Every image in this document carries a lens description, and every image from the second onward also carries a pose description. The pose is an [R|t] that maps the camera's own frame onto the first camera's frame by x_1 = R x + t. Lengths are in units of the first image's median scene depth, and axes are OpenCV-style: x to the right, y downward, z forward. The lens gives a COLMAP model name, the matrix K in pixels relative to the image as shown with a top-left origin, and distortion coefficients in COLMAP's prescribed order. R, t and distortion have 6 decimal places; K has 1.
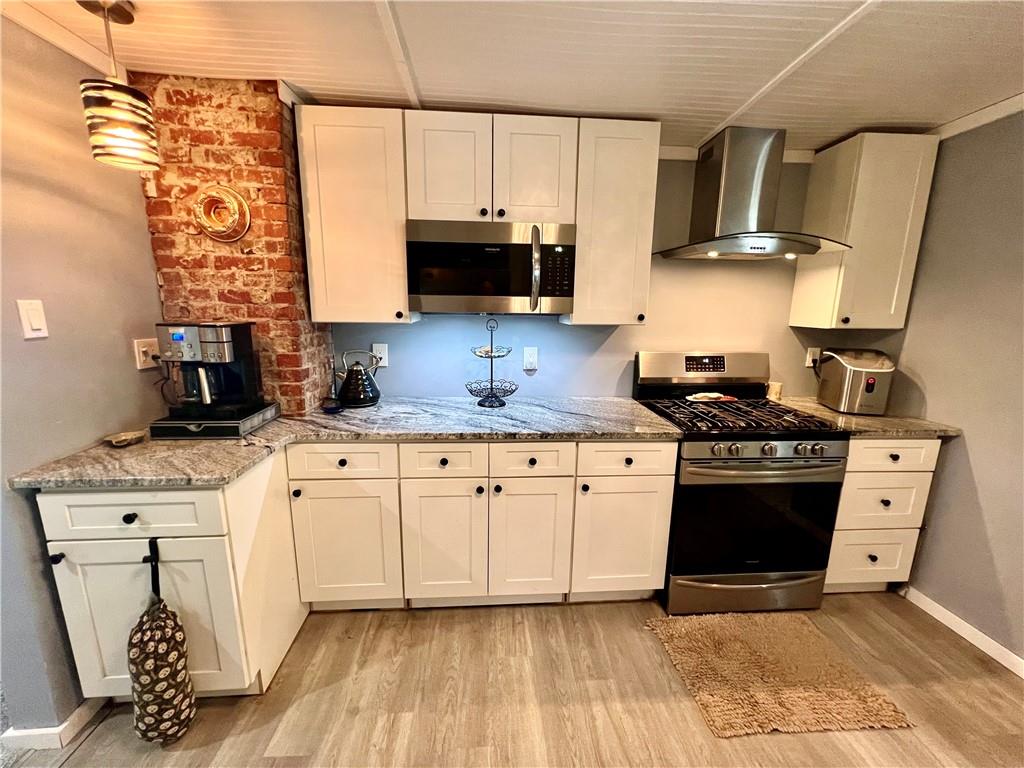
lens RADIAL K [[407.5, 0, 515.2], [0, 407.5, 386.4], [0, 0, 1]] dist [-0.005832, 0.000336]
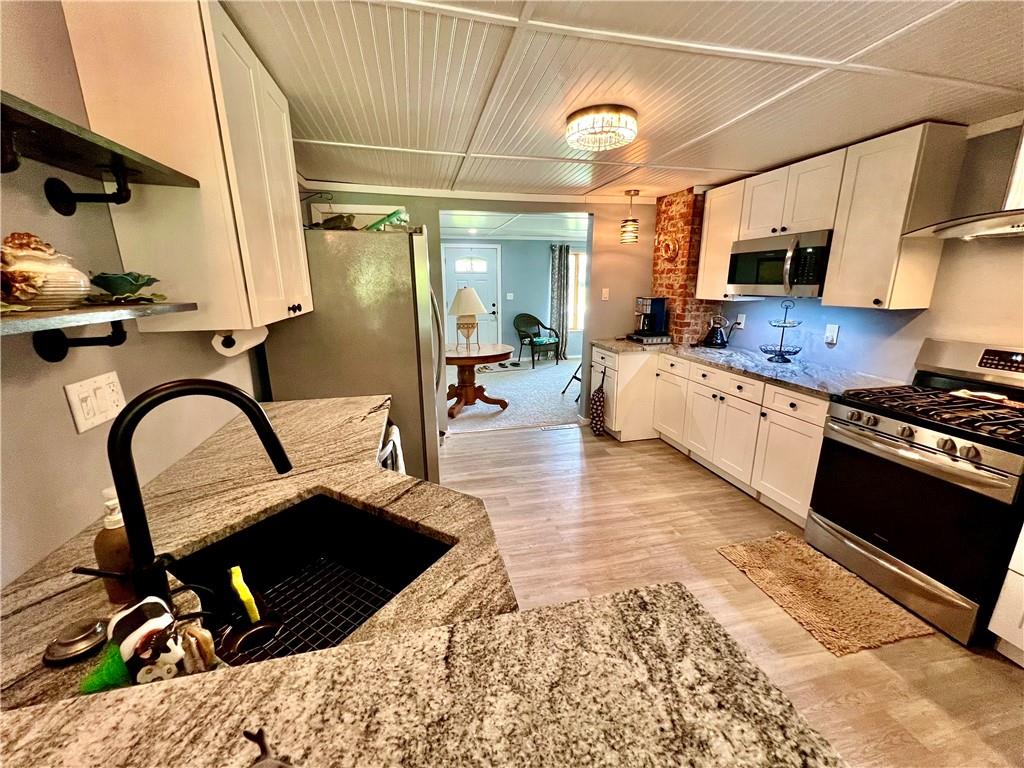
lens RADIAL K [[407.5, 0, 513.0], [0, 407.5, 385.9], [0, 0, 1]] dist [-0.005832, 0.000336]
pose [[0.160035, 0.227795, -0.960468, 1.441186], [-0.183608, 0.962898, 0.197778, 0.022741], [0.969885, 0.144699, 0.195922, -0.195614]]
